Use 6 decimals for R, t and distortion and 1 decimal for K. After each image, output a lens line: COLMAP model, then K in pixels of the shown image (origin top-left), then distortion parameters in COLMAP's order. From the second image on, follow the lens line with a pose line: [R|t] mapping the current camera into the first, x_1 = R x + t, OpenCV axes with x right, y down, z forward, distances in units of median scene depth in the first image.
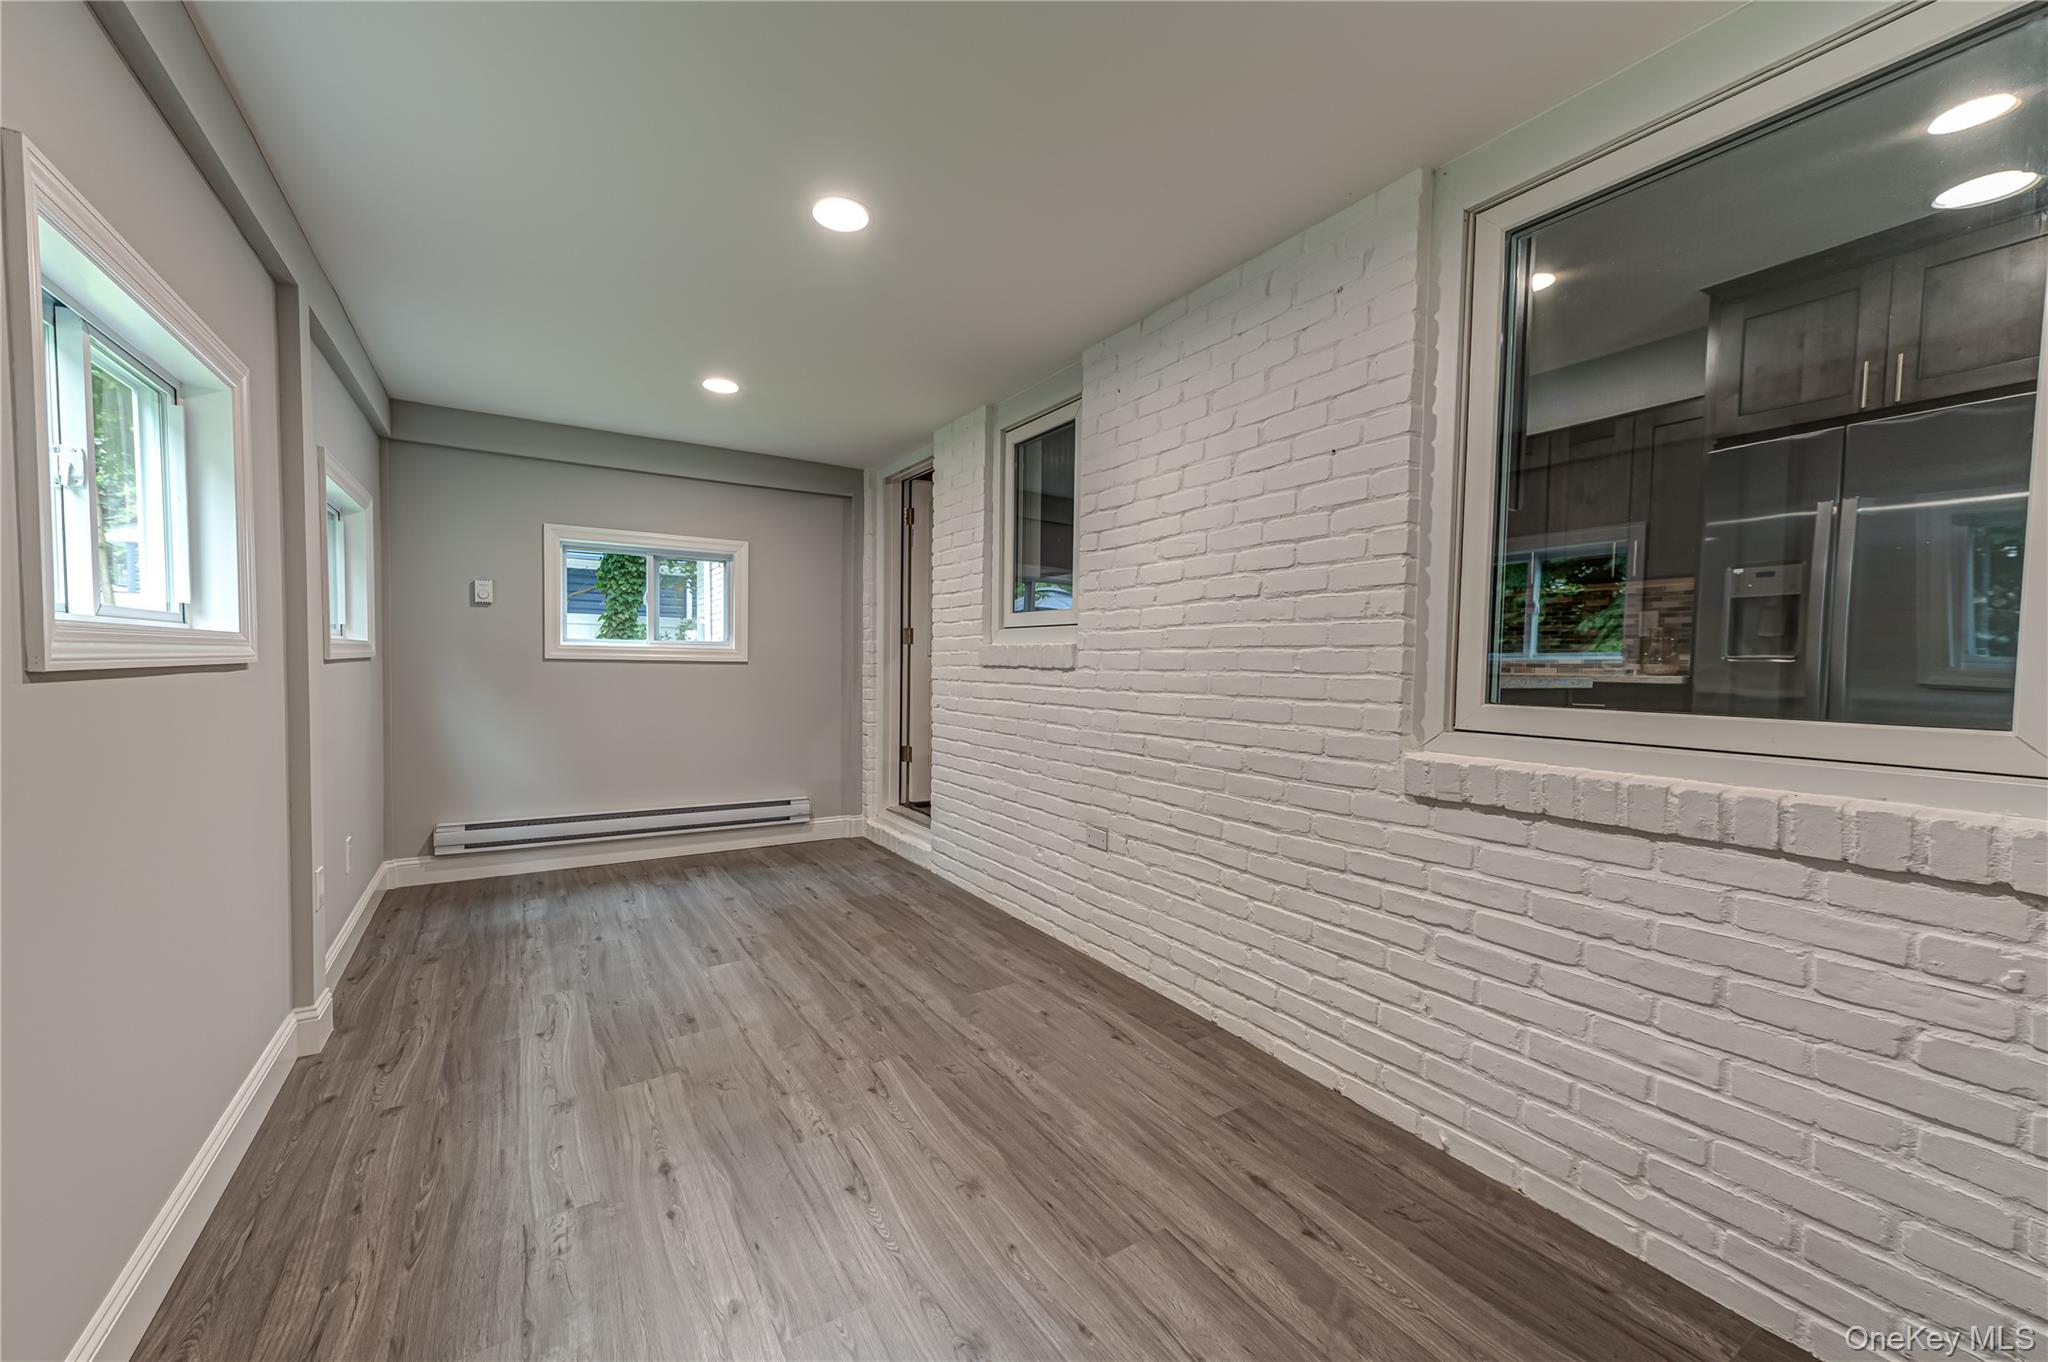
lens RADIAL K [[803.9, 0, 1020.8], [0, 803.9, 687.3], [0, 0, 1]] dist [0.012547, -0.000002]
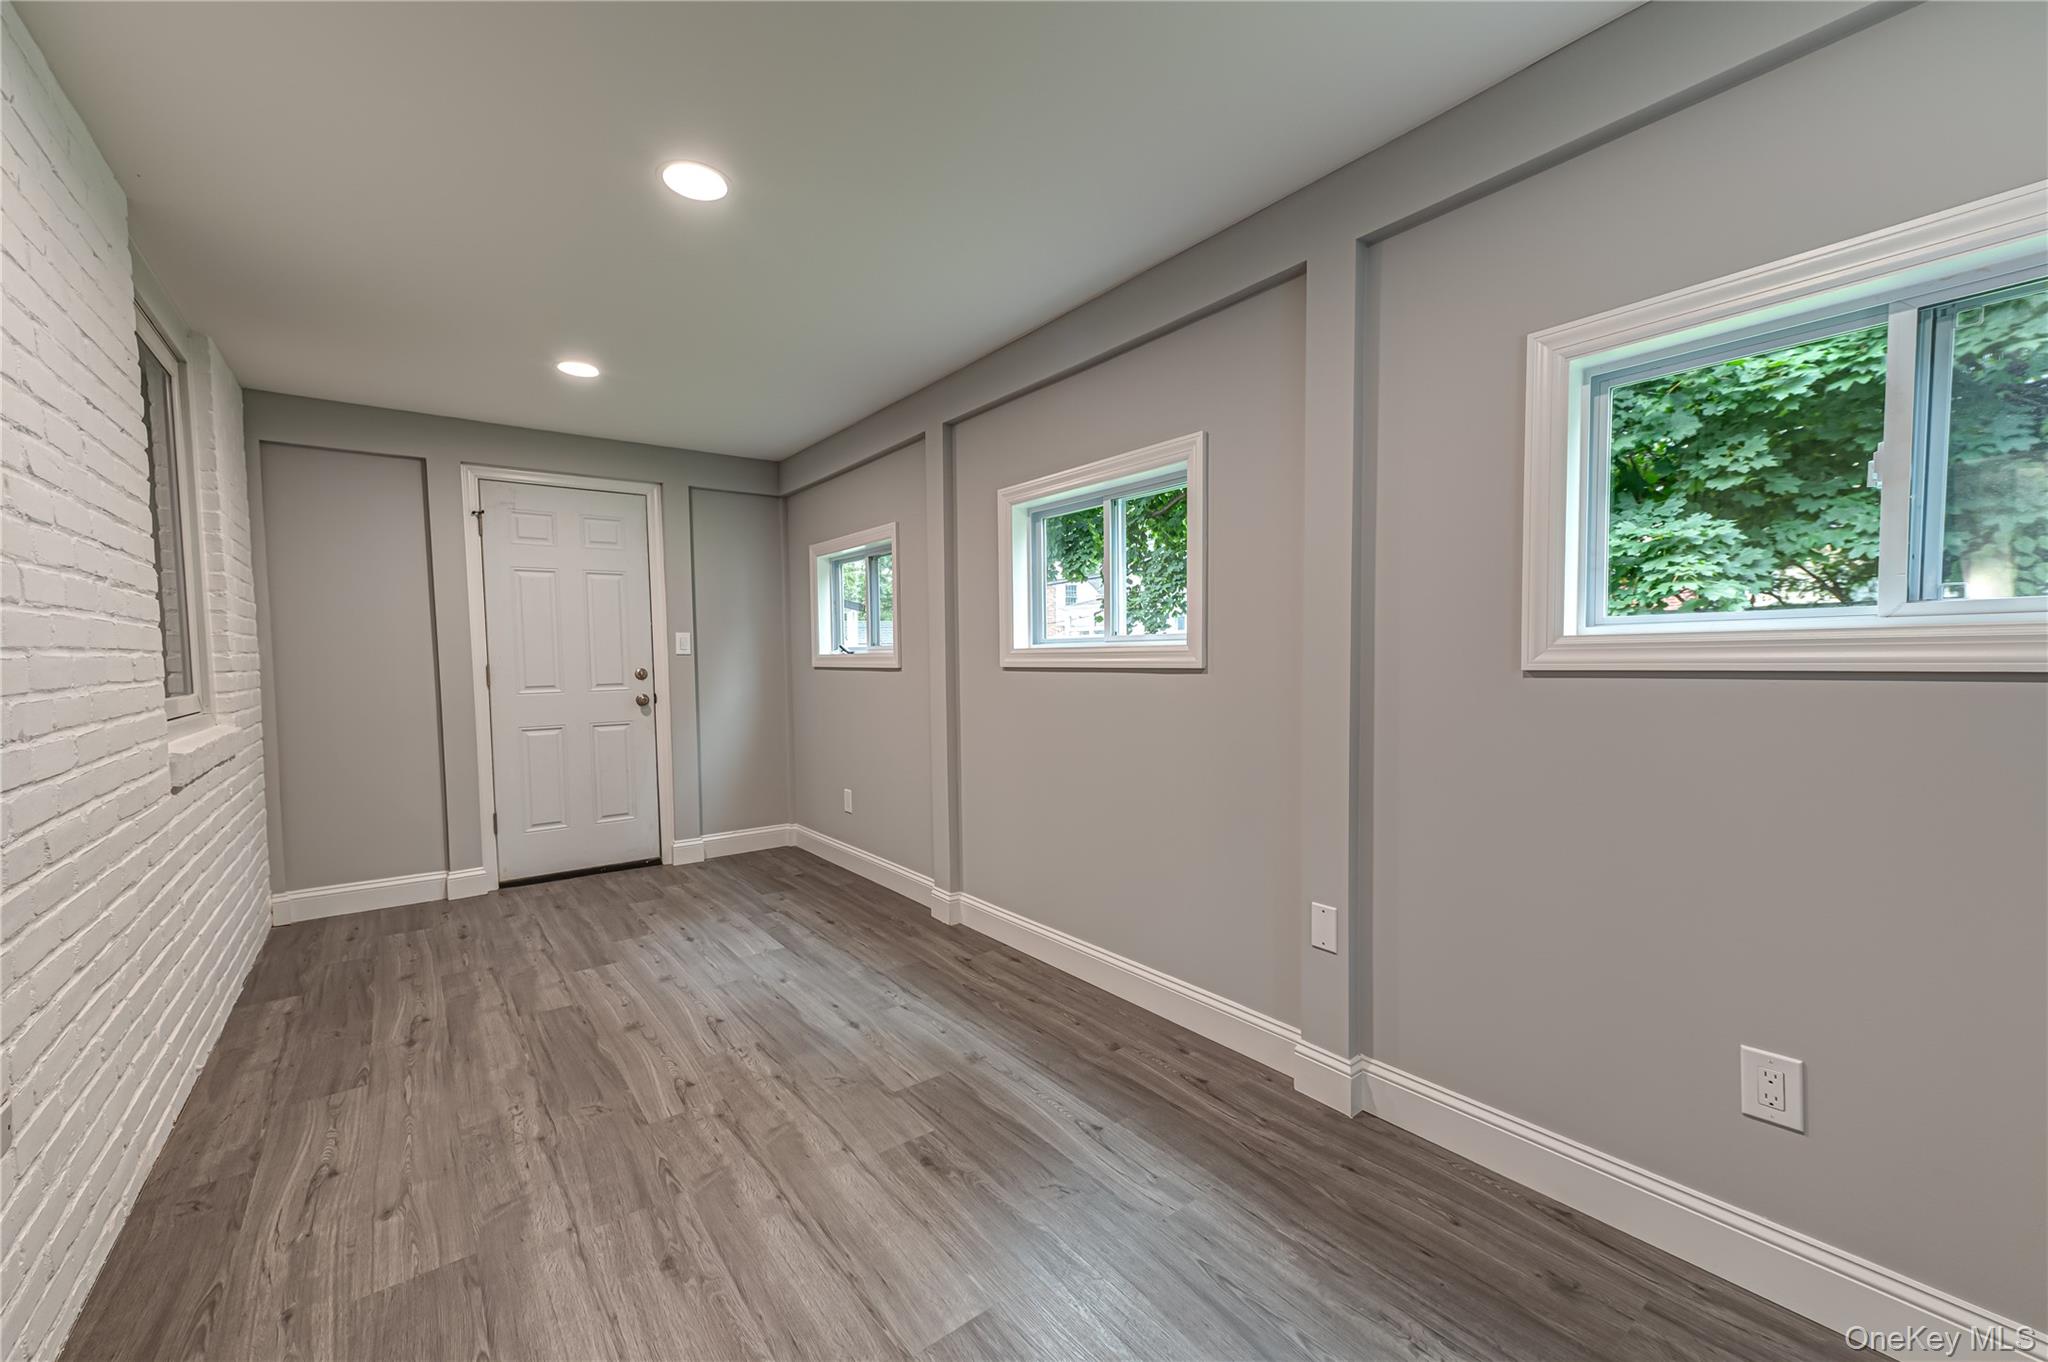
lens RADIAL K [[803.9, 0, 1020.8], [0, 803.9, 687.3], [0, 0, 1]] dist [0.012547, -0.000002]
pose [[-0.995010, 0.002264, -0.099747, -0.511339], [-0.005190, 0.997214, 0.074407, -0.085702], [0.099637, 0.074553, -0.992227, 2.063944]]
